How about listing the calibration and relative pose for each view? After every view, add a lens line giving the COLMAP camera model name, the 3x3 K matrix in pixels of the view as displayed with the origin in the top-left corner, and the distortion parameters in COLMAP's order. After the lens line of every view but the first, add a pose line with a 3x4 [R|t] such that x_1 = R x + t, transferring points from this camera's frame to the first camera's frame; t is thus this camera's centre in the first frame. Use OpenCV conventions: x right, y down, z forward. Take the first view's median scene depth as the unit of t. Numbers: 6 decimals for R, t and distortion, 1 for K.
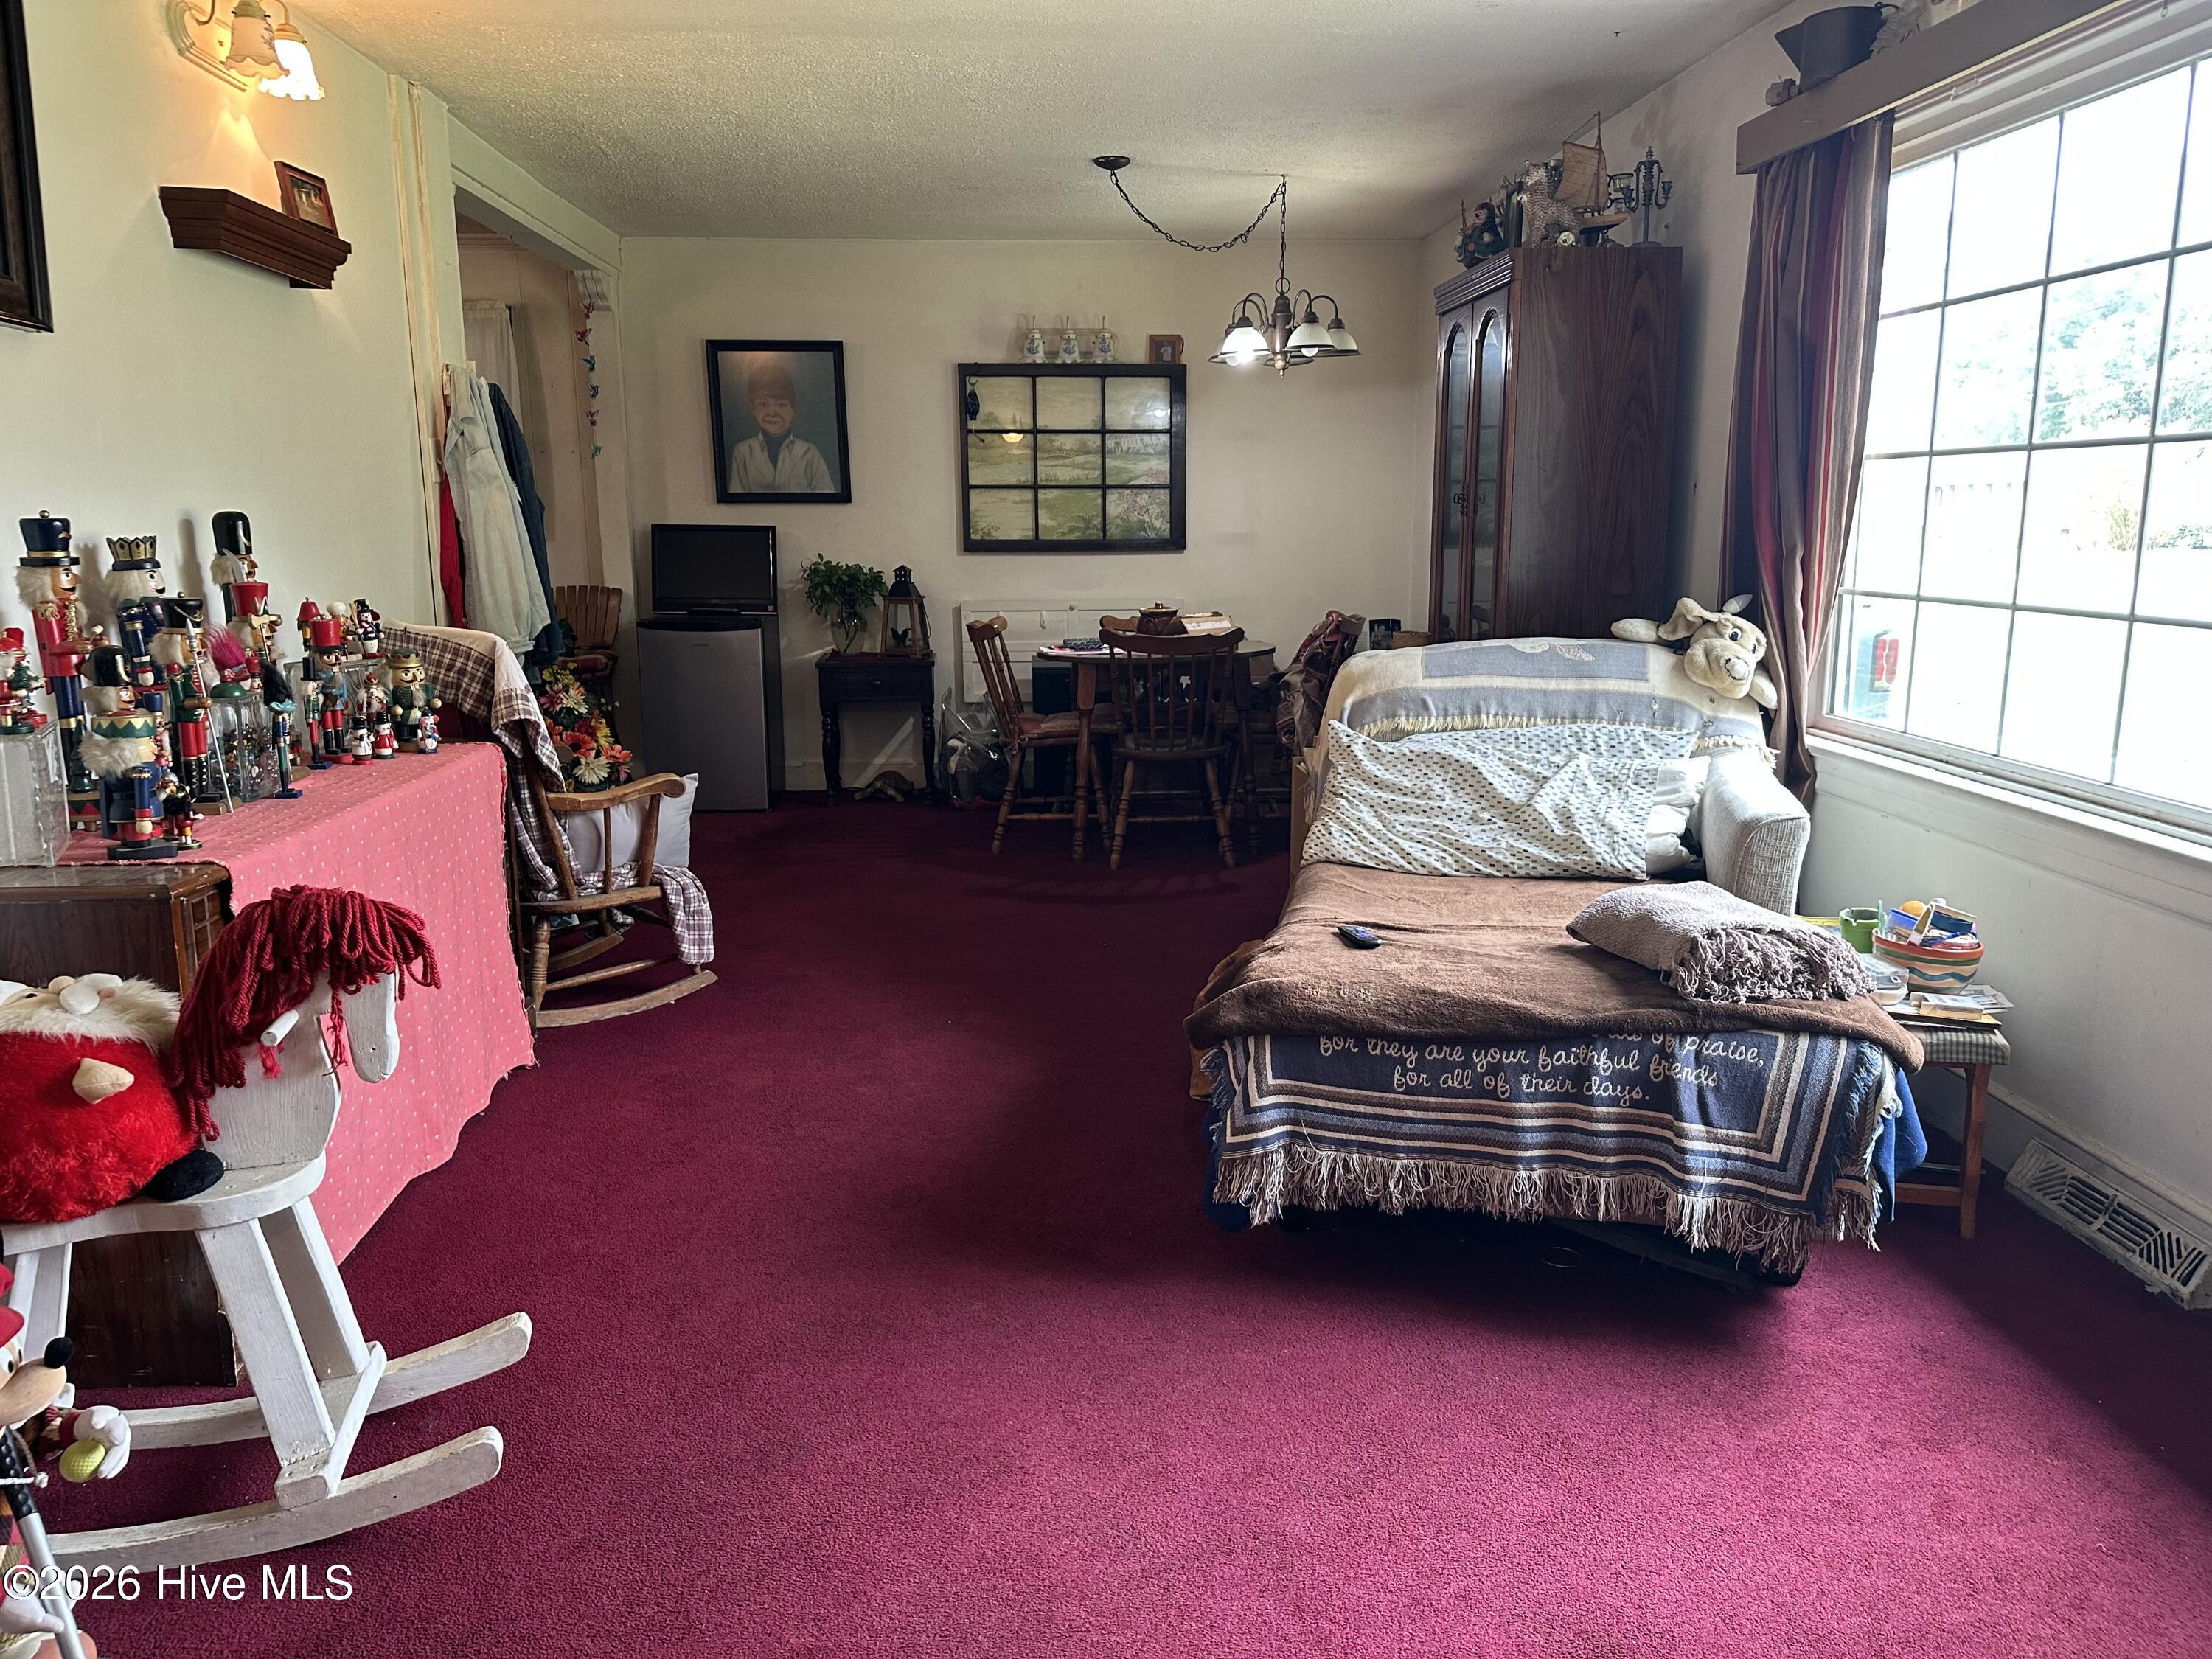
lens RADIAL K [[1551.2, 0, 1106.0], [0, 1551.2, 829.5], [0, 0, 1]] dist [0.001942, -0.002950]
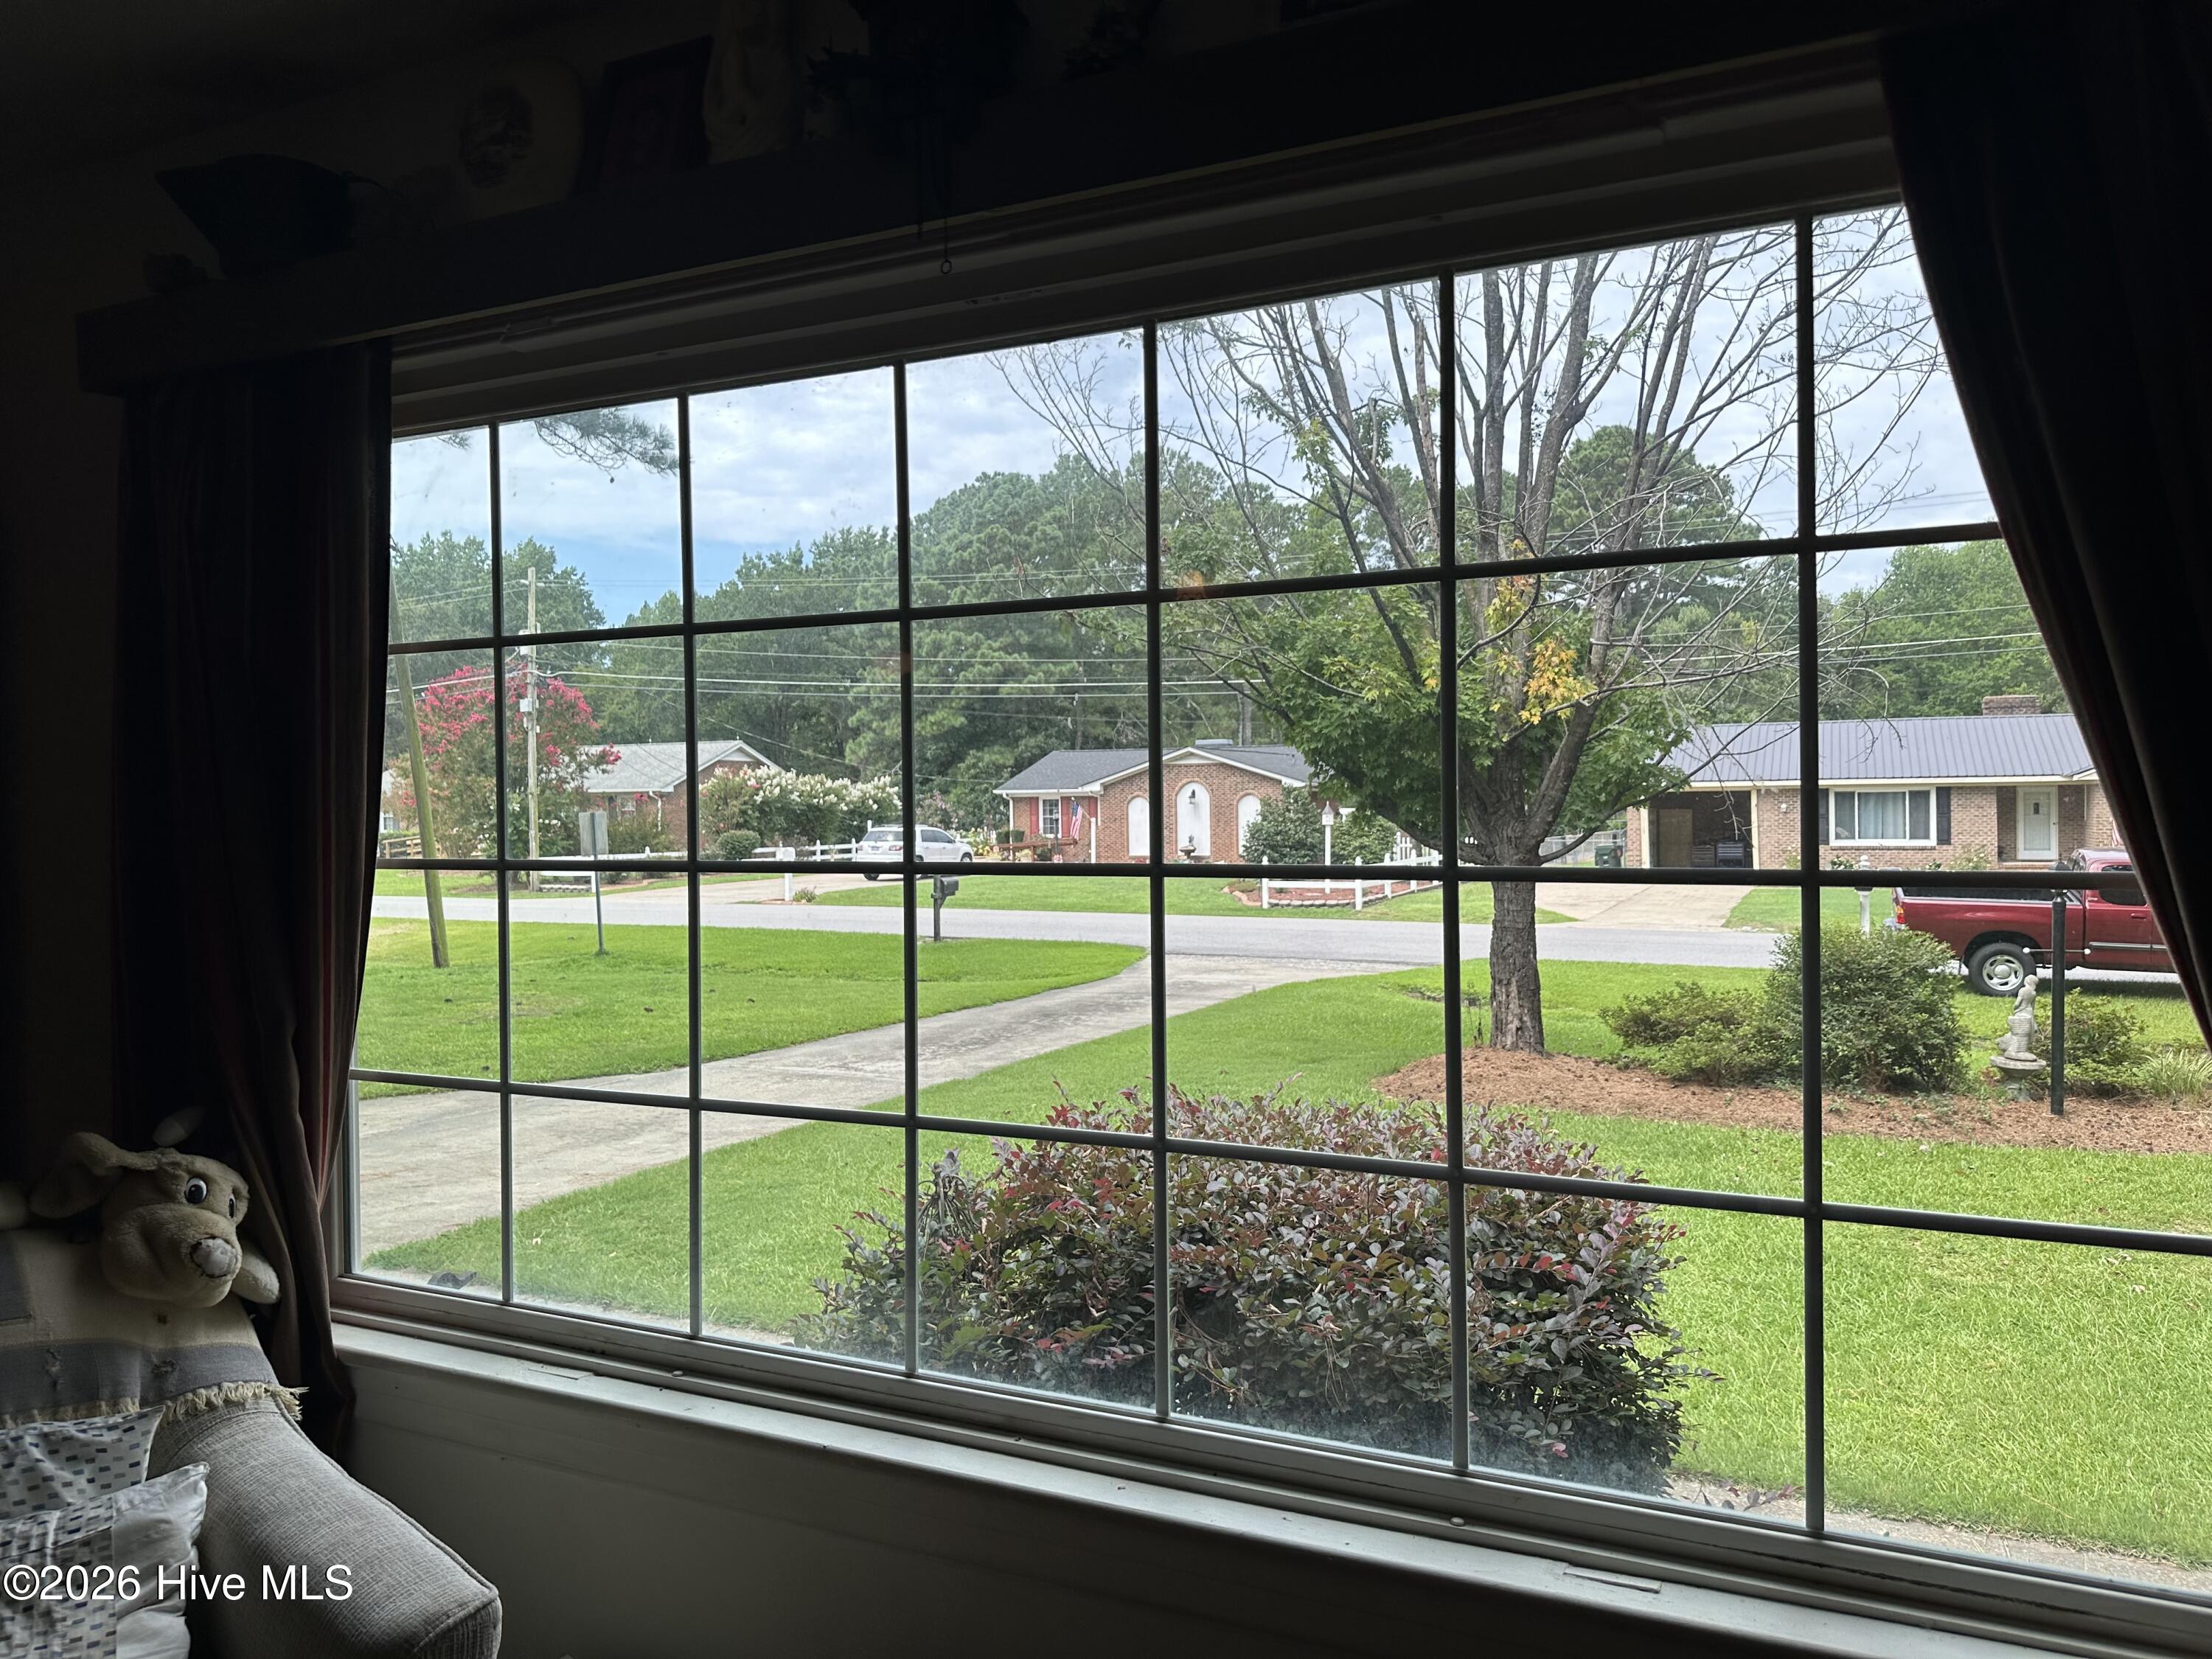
lens RADIAL K [[1551.2, 0, 1106.0], [0, 1551.2, 829.5], [0, 0, 1]] dist [0.001942, -0.002950]
pose [[0.478159, -0.002530, 0.878269, 0.081541], [0.183038, 0.978325, -0.096834, -0.138113], [-0.858988, 0.207058, 0.468259, 0.446905]]
